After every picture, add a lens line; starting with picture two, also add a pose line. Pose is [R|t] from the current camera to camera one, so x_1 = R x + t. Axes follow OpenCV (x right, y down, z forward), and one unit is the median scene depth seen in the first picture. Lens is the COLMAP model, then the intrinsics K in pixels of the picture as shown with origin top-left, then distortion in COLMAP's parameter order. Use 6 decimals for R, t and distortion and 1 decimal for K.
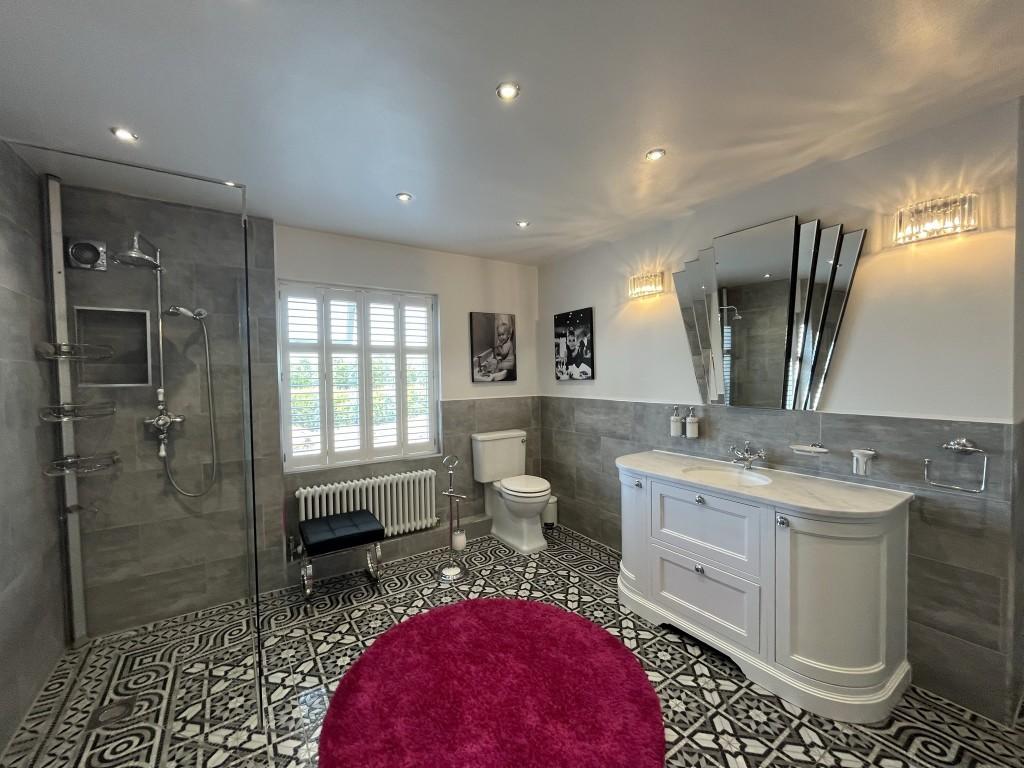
lens RADIAL K [[412.8, 0, 511.7], [0, 412.8, 388.0], [0, 0, 1]] dist [-0.001267, -0.001108]
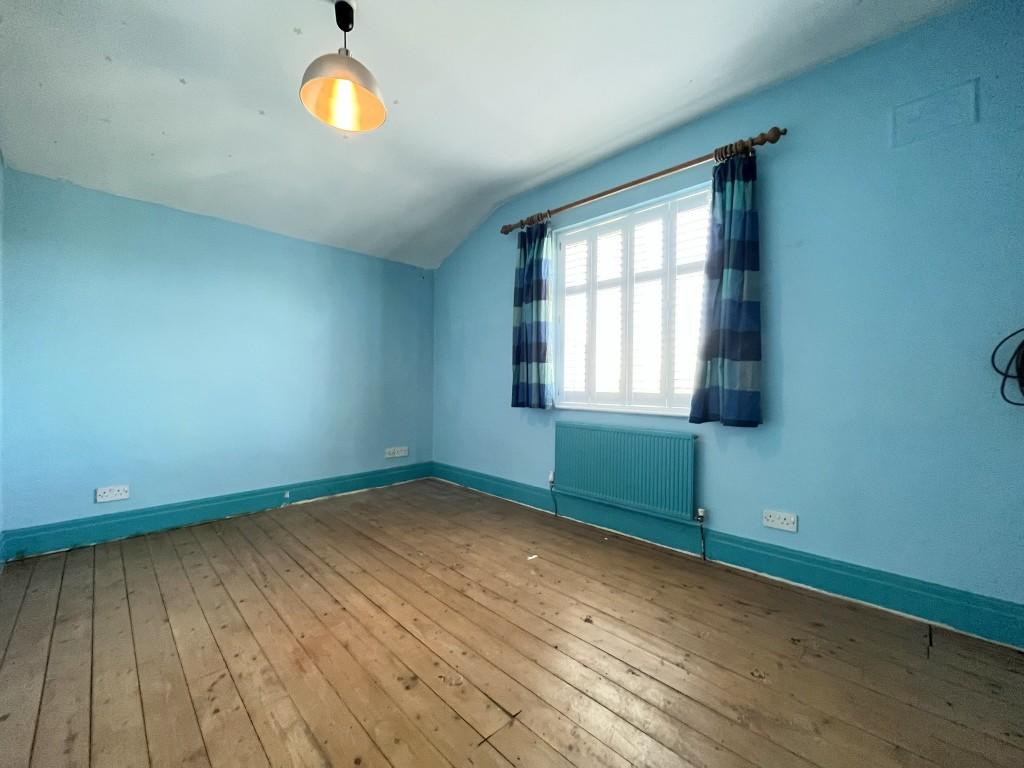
lens RADIAL K [[412.8, 0, 504.0], [0, 412.8, 389.1], [0, 0, 1]] dist [-0.001267, -0.001108]
pose [[0.192111, 0.018941, -0.981190, 0.491288], [-0.041700, 0.999068, 0.011121, 0.148010], [0.980487, 0.038779, 0.192721, 0.603871]]
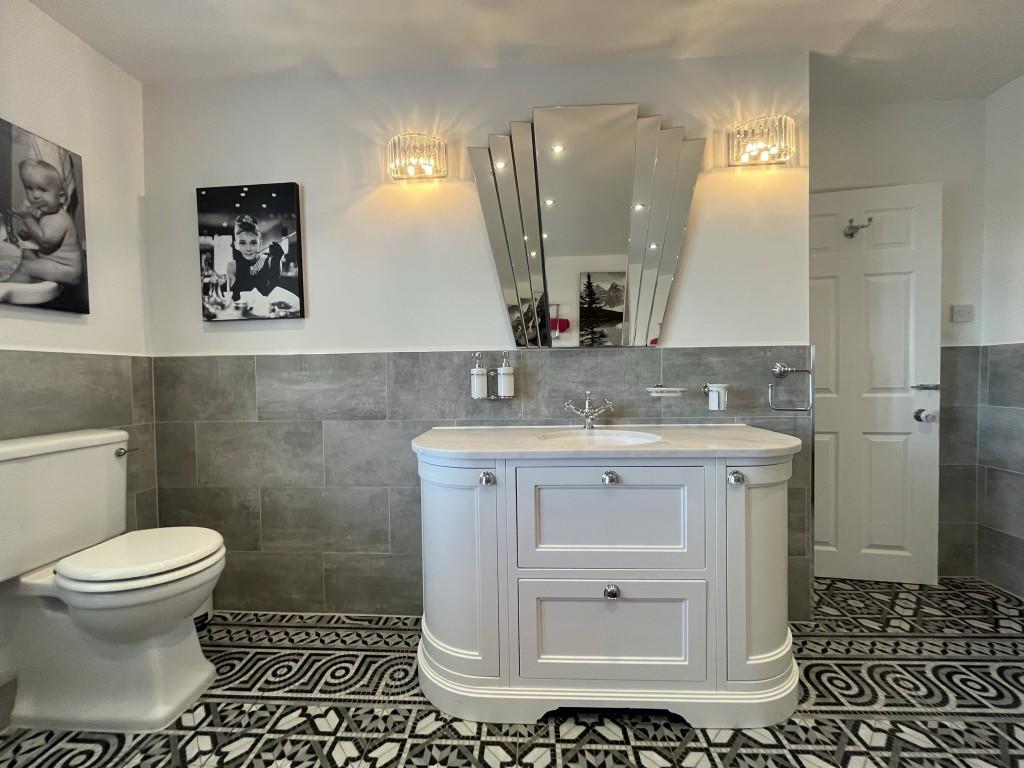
lens RADIAL K [[412.8, 0, 512.0], [0, 412.8, 385.5], [0, 0, 1]] dist [-0.001267, -0.001108]
pose [[0.603527, -0.014027, 0.797219, -0.081252], [0.034152, 0.999382, -0.008270, 0.093568], [-0.796611, 0.032217, 0.603633, 0.515206]]
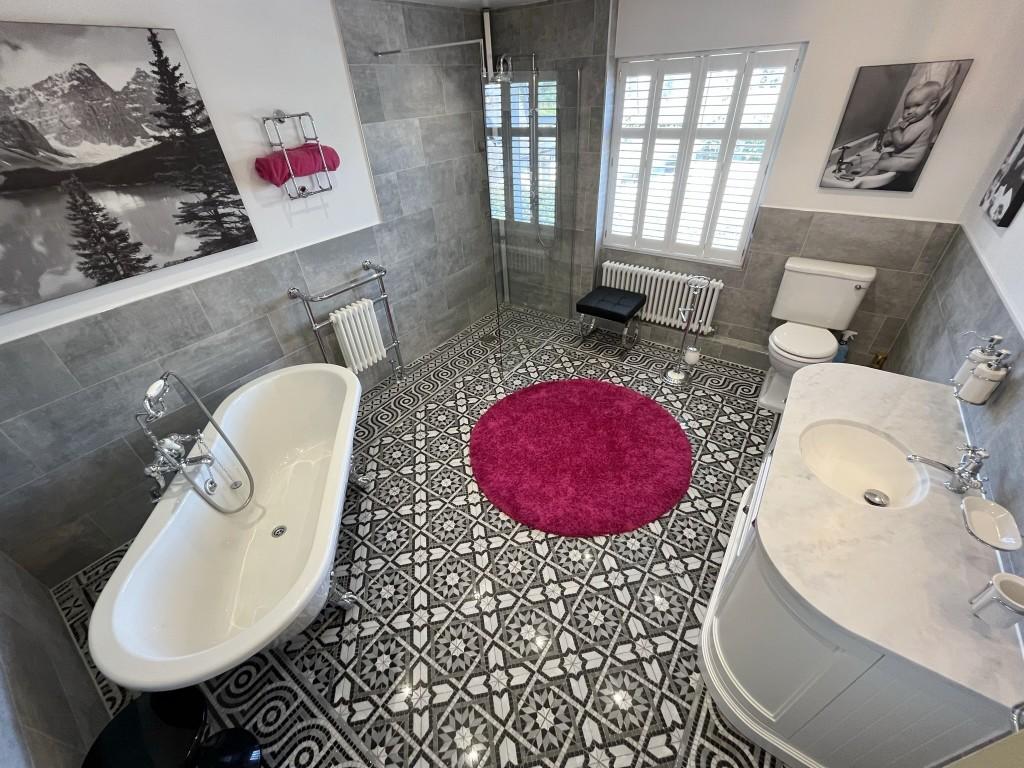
lens RADIAL K [[412.8, 0, 511.5], [0, 412.8, 389.3], [0, 0, 1]] dist [-0.001267, -0.001108]
pose [[0.359603, 0.553076, -0.751527, 0.549021], [0.009707, 0.803143, 0.595707, -0.198618], [0.933055, -0.221513, 0.283444, 0.240739]]
